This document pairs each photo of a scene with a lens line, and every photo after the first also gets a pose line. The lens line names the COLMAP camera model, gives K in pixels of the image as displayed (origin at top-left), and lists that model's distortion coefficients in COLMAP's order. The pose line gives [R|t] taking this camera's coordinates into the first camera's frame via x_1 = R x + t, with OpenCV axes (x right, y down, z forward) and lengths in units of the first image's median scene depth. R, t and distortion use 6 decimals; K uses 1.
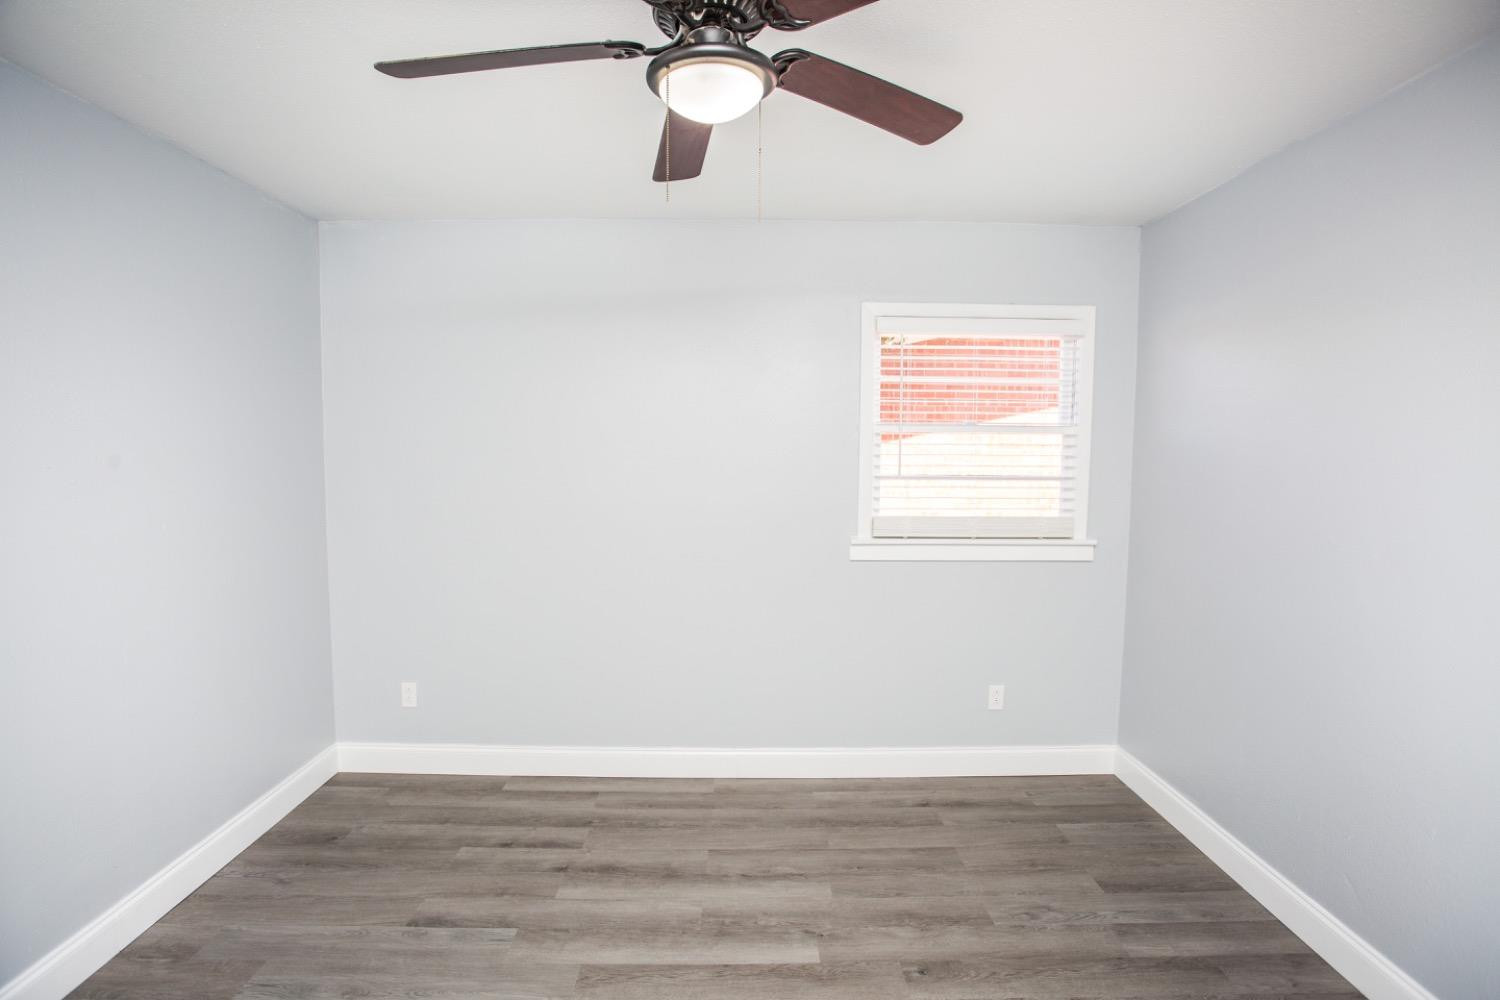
lens RADIAL K [[724.7, 0, 756.4], [0, 724.7, 505.2], [0, 0, 1]] dist [-0.068860, 0.026597]
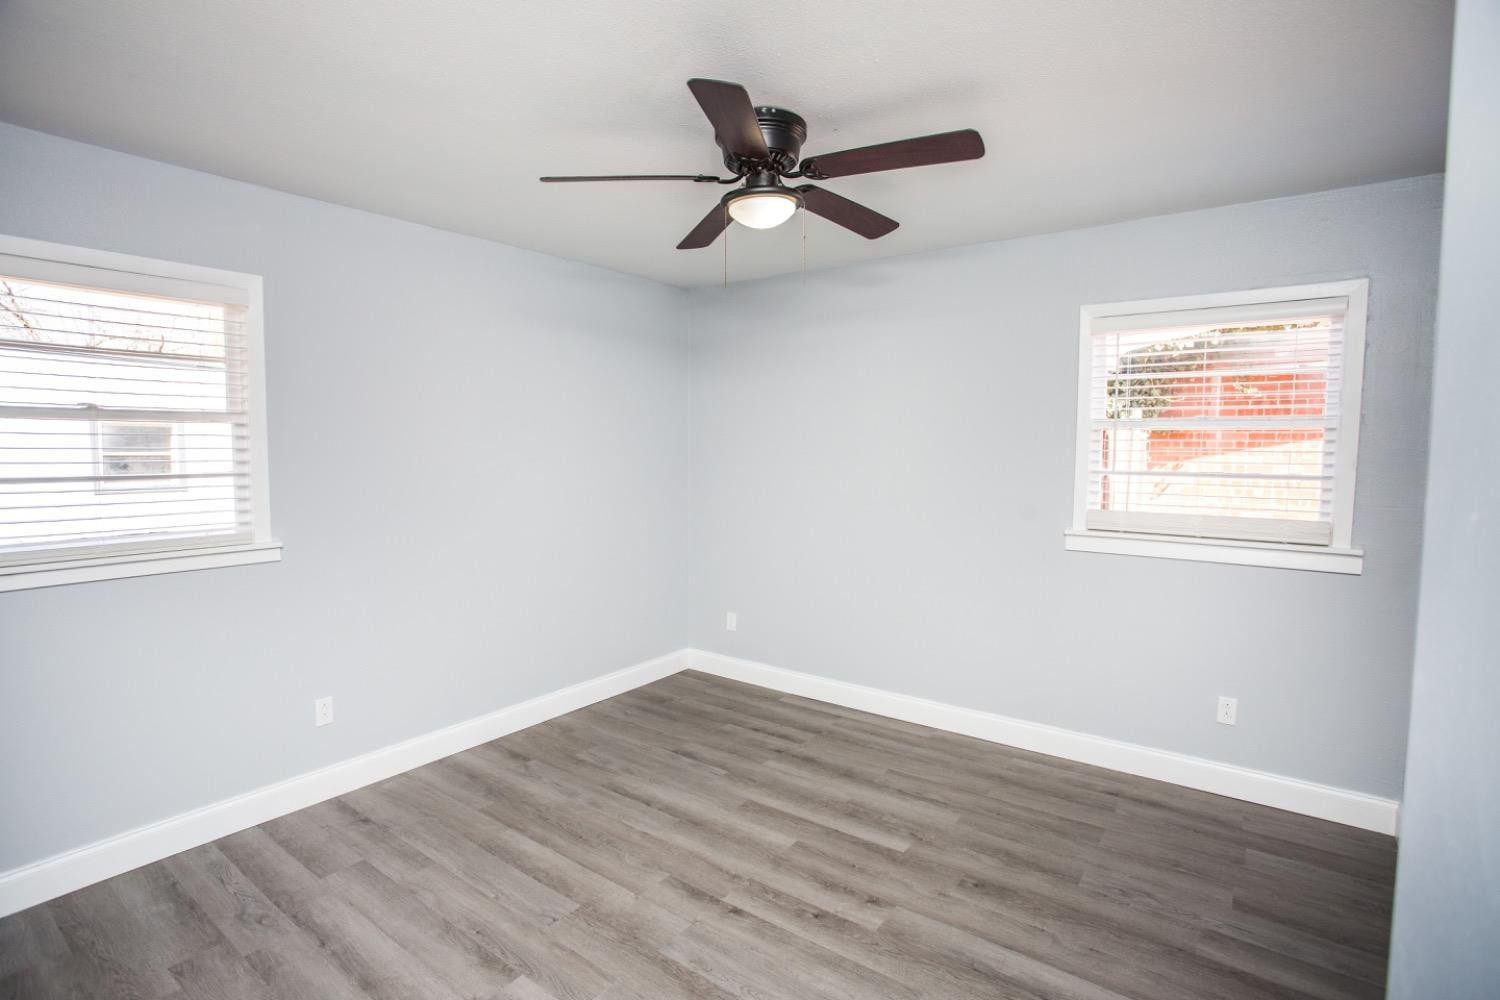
lens RADIAL K [[724.7, 0, 739.1], [0, 724.7, 495.8], [0, 0, 1]] dist [-0.068860, 0.026597]
pose [[0.793024, 0.039408, -0.607914, 0.464757], [-0.046023, 0.998929, 0.004719, 0.016684], [0.607449, 0.024236, 0.793989, -0.151612]]
